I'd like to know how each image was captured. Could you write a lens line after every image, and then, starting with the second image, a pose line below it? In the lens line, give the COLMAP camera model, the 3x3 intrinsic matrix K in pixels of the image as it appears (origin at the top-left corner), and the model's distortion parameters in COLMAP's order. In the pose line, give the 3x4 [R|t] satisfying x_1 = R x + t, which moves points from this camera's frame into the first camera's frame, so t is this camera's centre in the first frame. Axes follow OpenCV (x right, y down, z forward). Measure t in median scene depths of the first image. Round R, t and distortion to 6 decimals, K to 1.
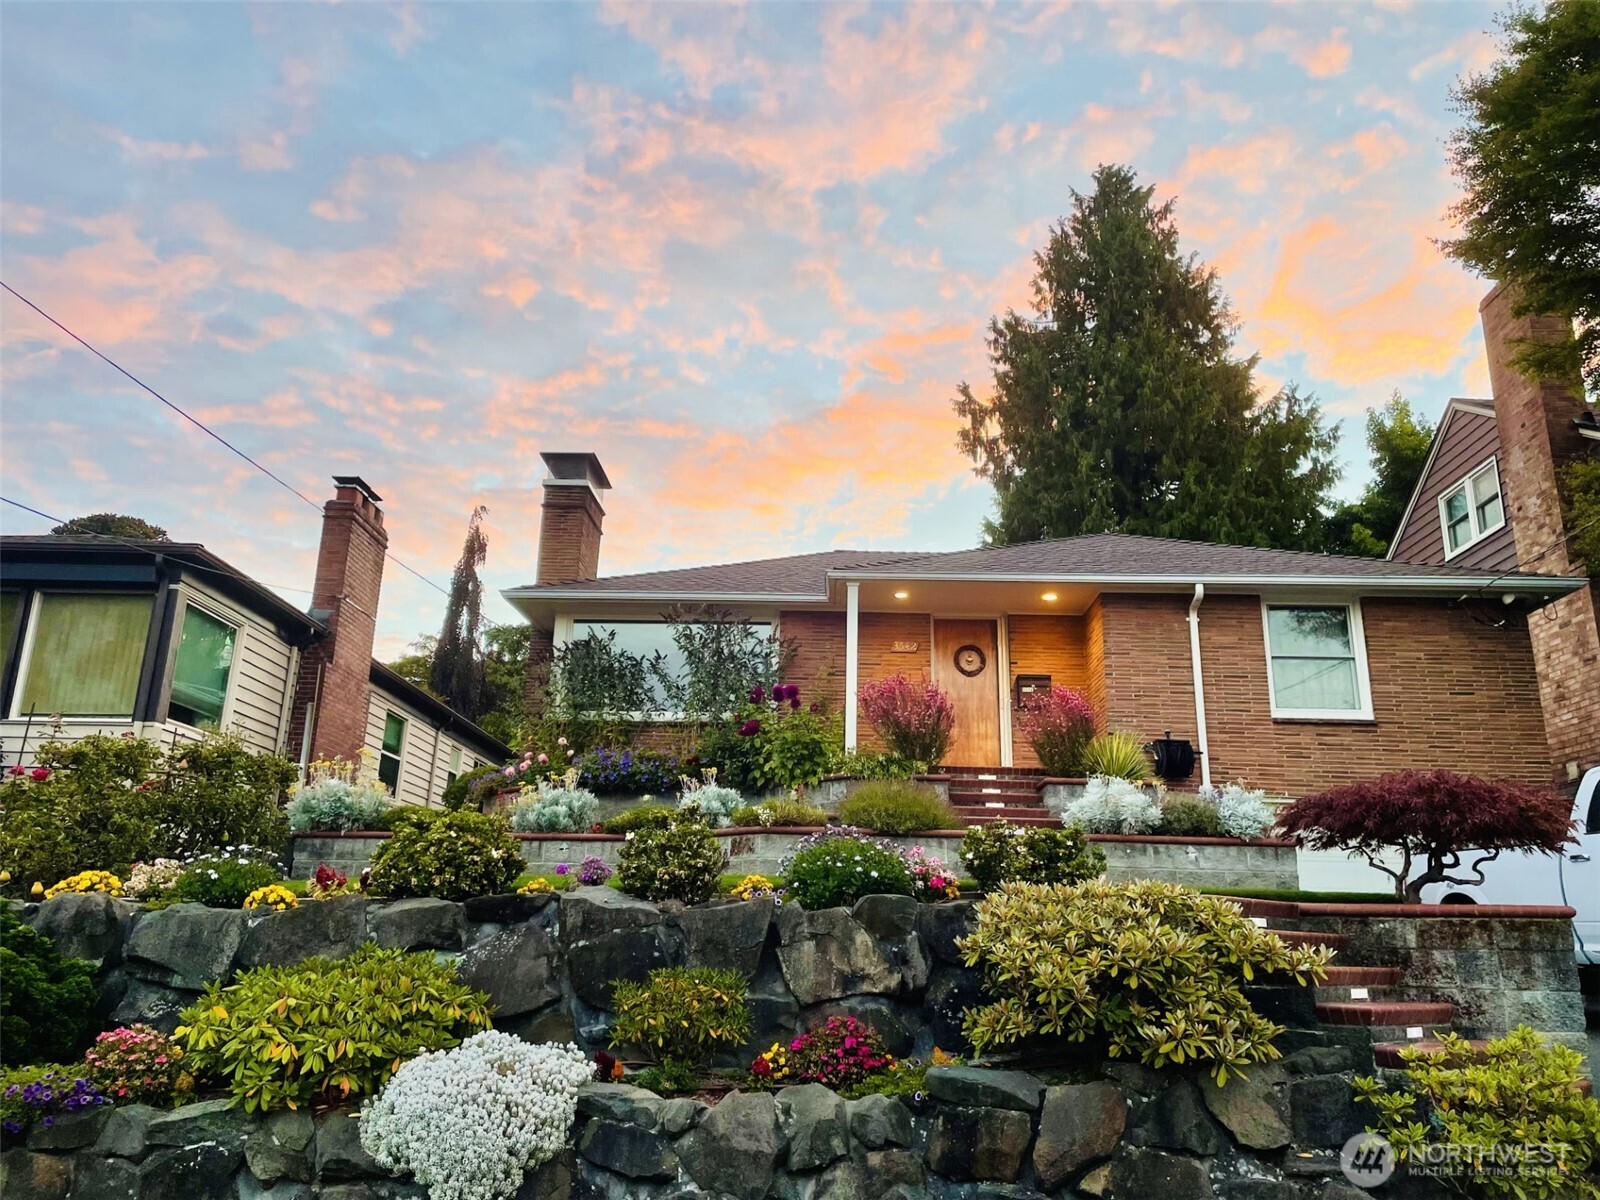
lens RADIAL K [[1200.3, 0, 800.0], [0, 1200.3, 600.0], [0, 0, 1]] dist [0.077550, -0.089060]
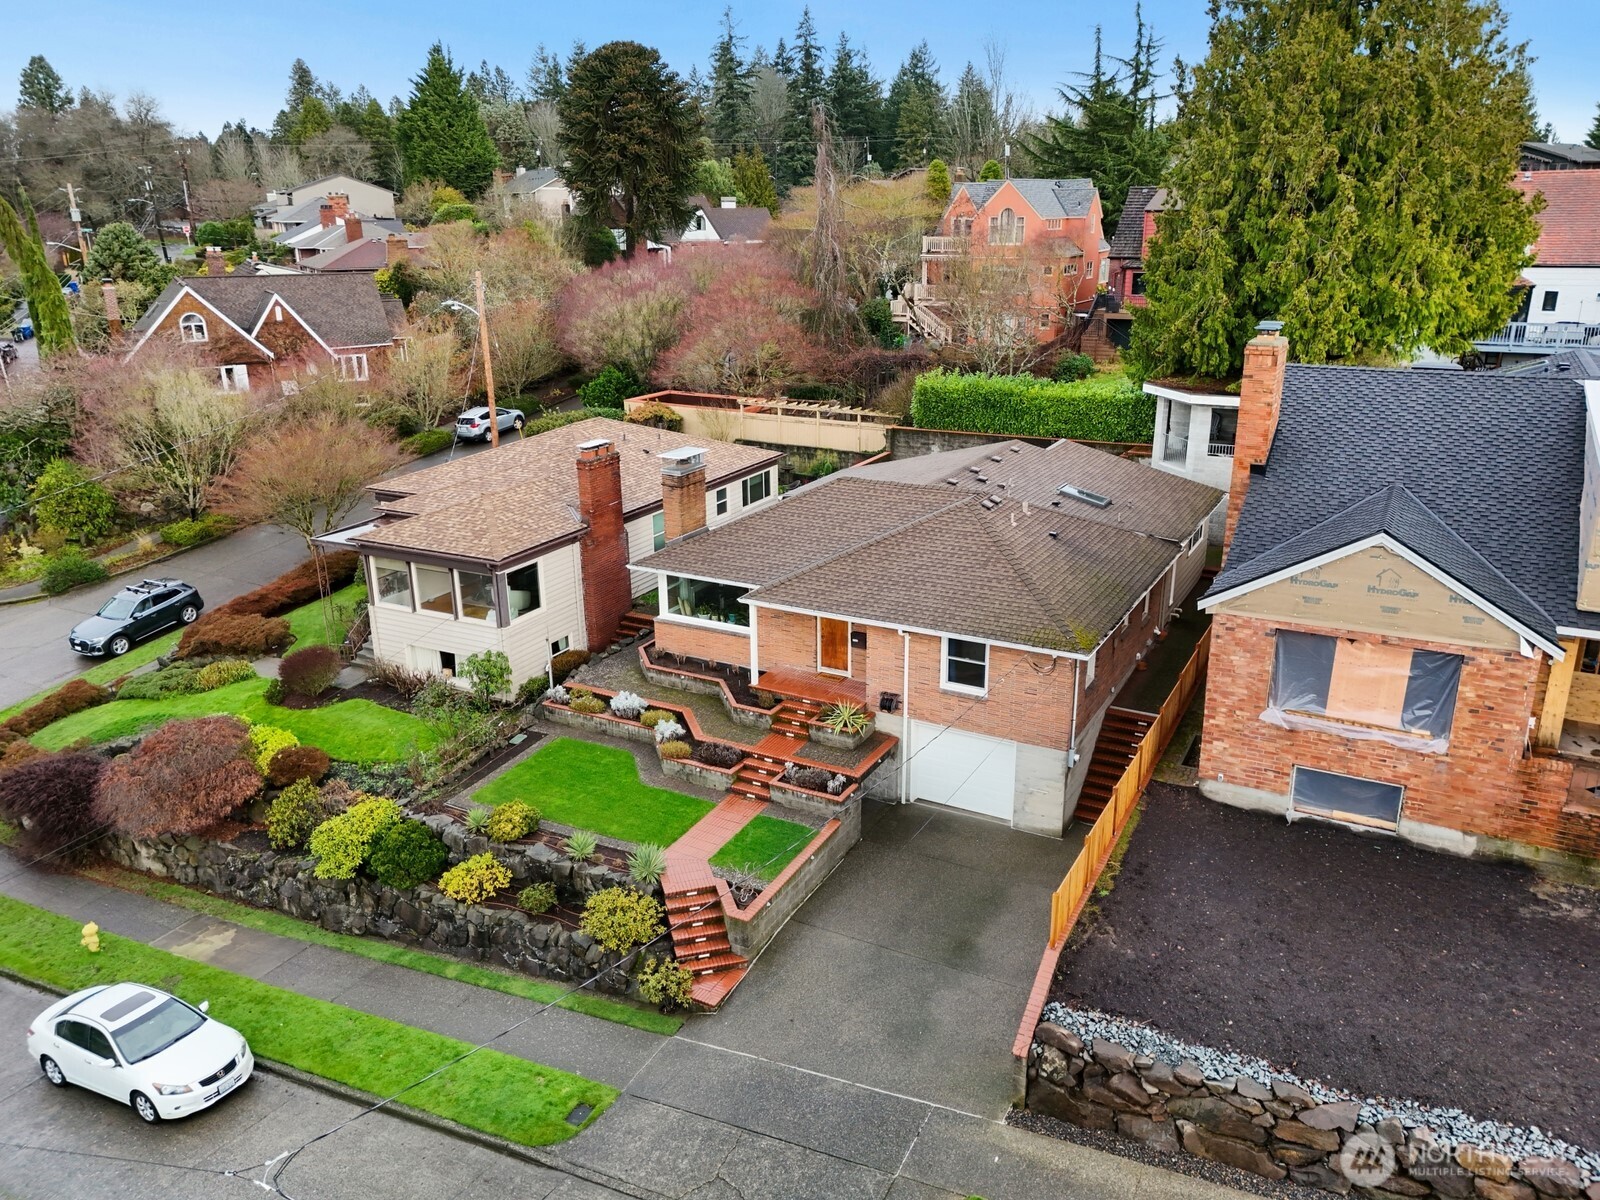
lens RADIAL K [[1170.6, 0, 800.0], [0, 1170.6, 600.0], [0, 0, 1]] dist [0.072072, -0.081101]
pose [[0.890230, 0.111779, -0.441584, 2.158083], [0.151724, 0.841303, 0.518835, -2.255048], [0.429501, -0.528881, 0.731993, -0.926142]]
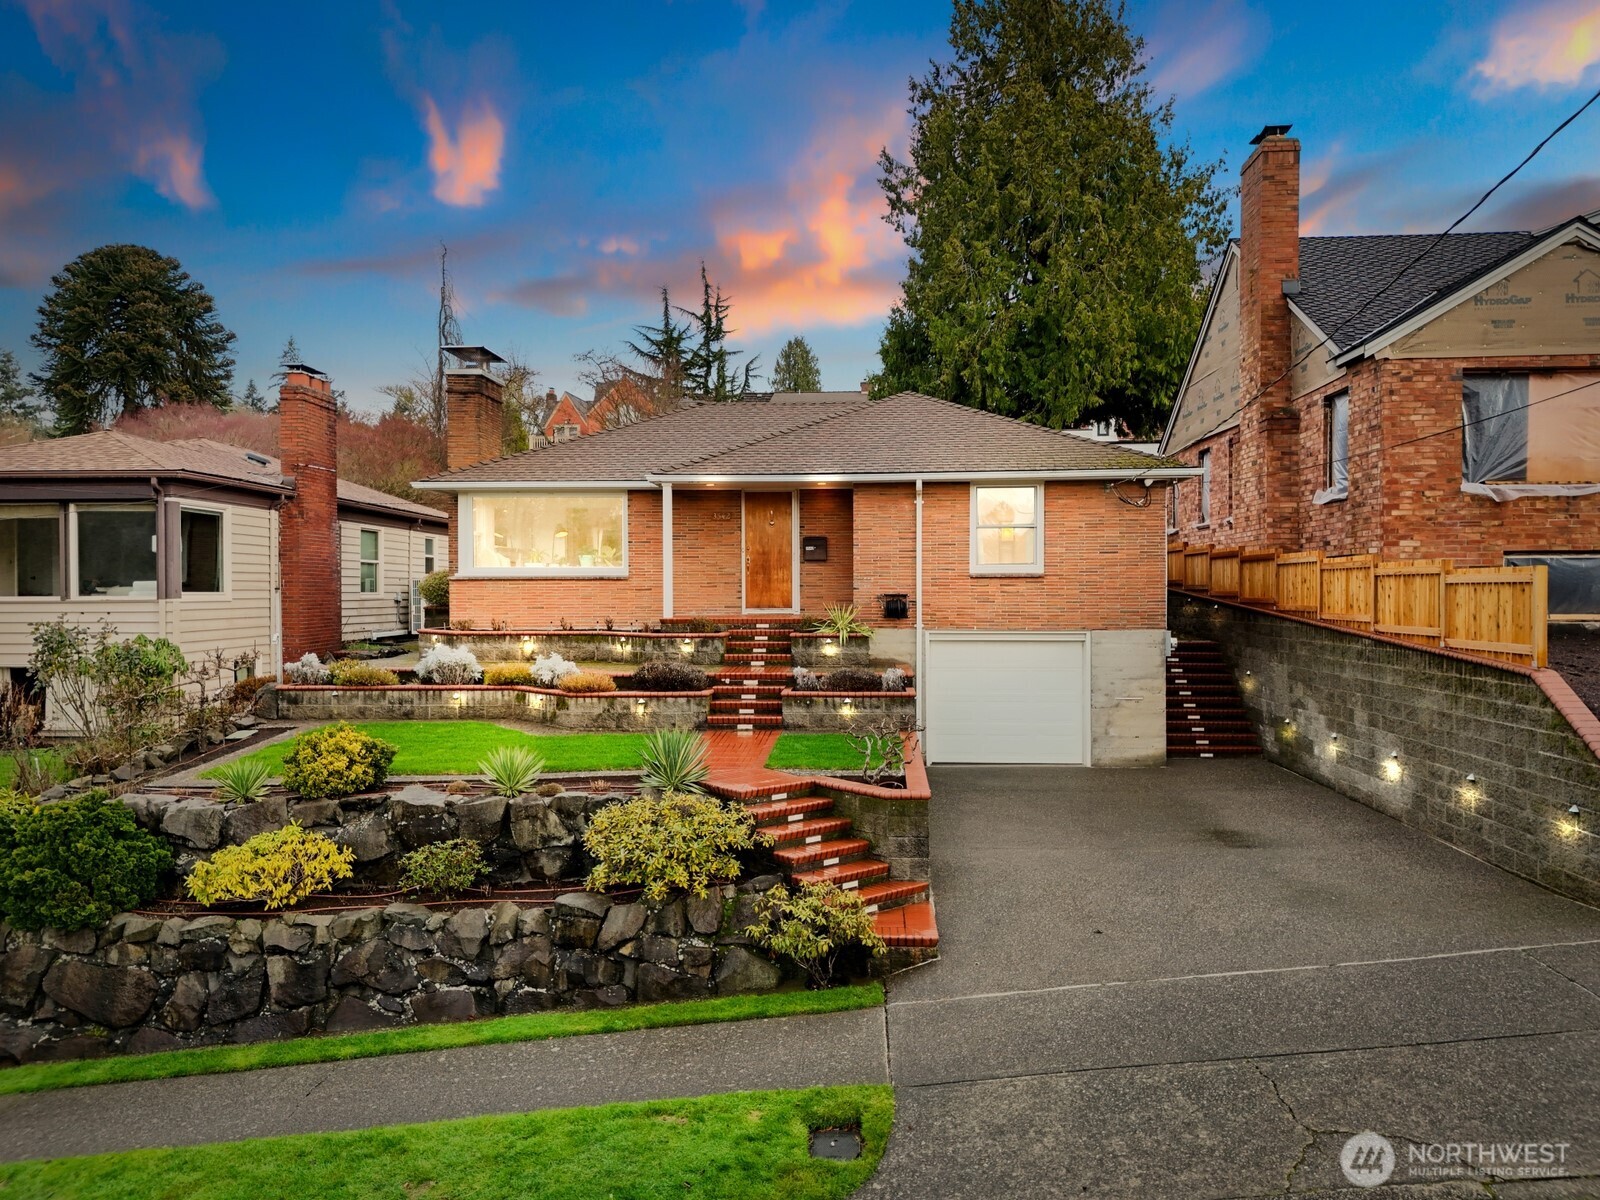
lens RADIAL K [[1175.9, 0, 800.0], [0, 1175.9, 600.0], [0, 0, 1]] dist [0.083177, -0.085102]
pose [[0.999093, -0.027157, -0.032783, 0.502018], [0.035154, 0.960634, 0.275583, -0.532124], [0.024009, -0.276486, 0.960718, -0.646861]]
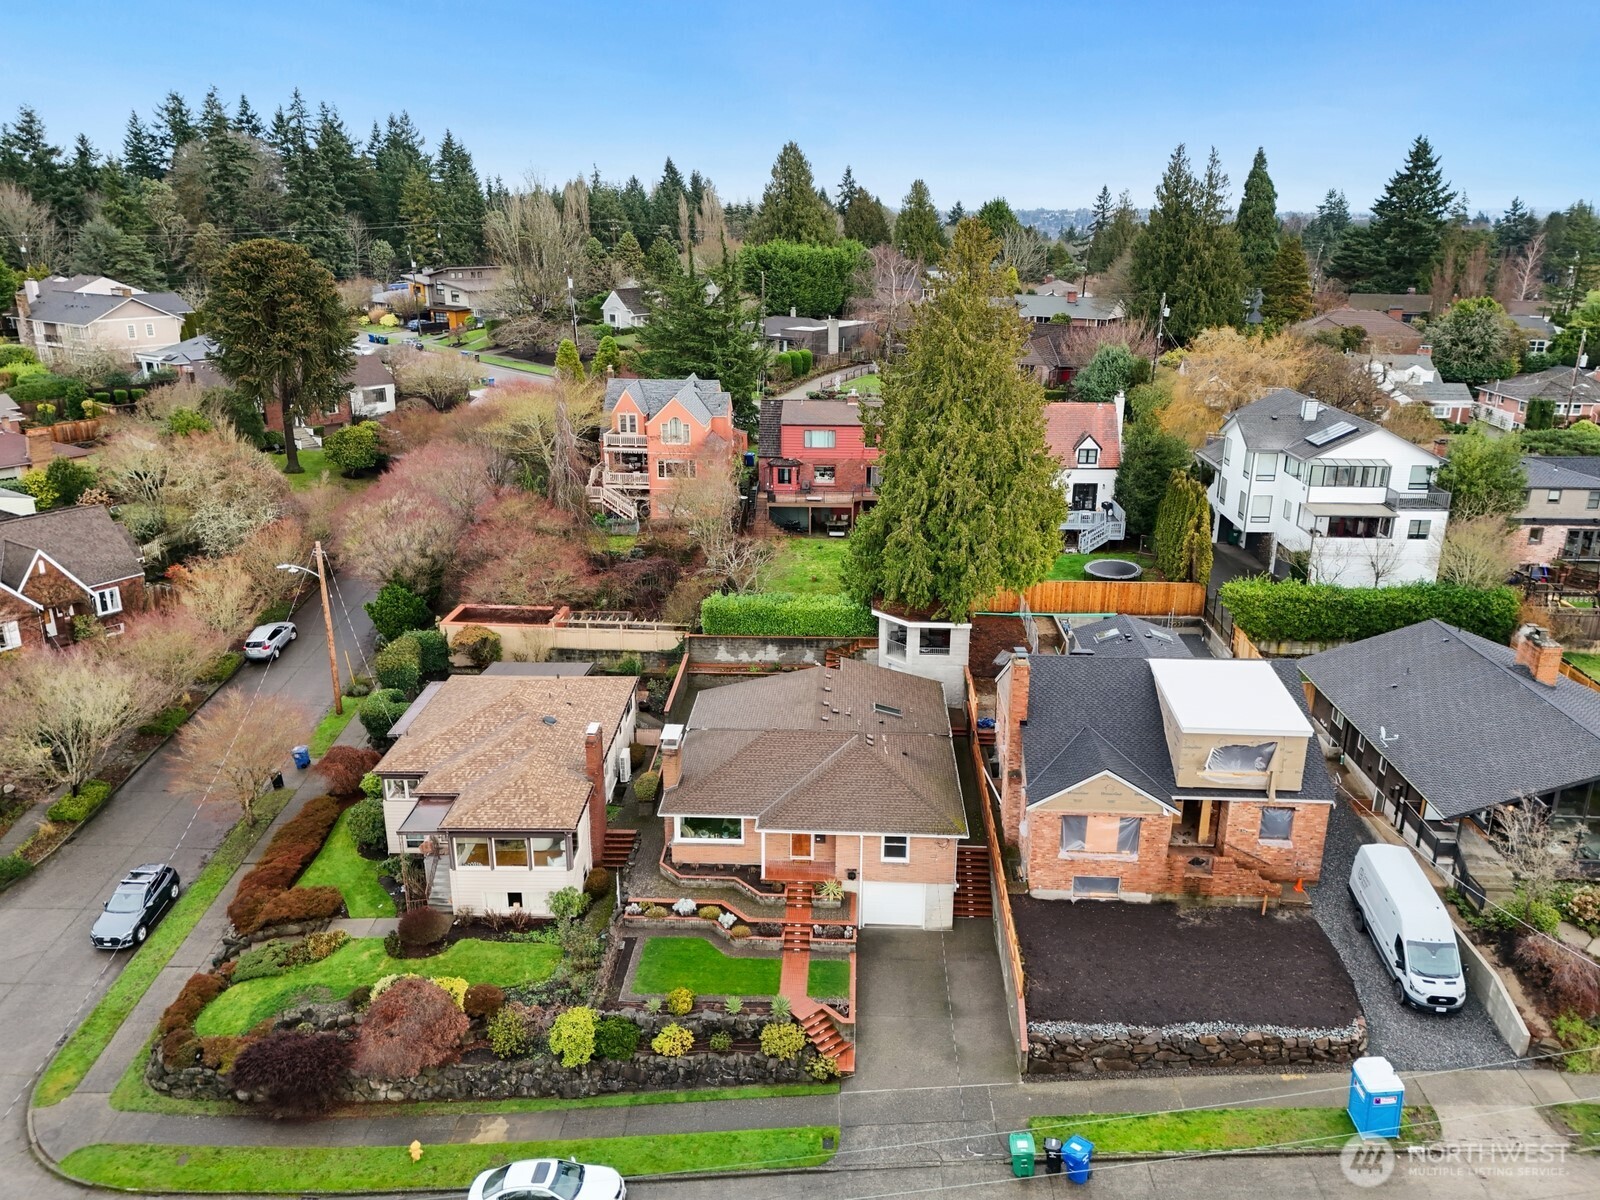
lens RADIAL K [[1170.6, 0, 800.0], [0, 1170.6, 600.0], [0, 0, 1]] dist [0.072072, -0.081101]
pose [[0.999536, -0.013603, -0.027252, 0.540321], [0.026448, 0.831414, 0.555023, -5.228841], [0.015108, -0.555486, 0.831388, -3.065993]]
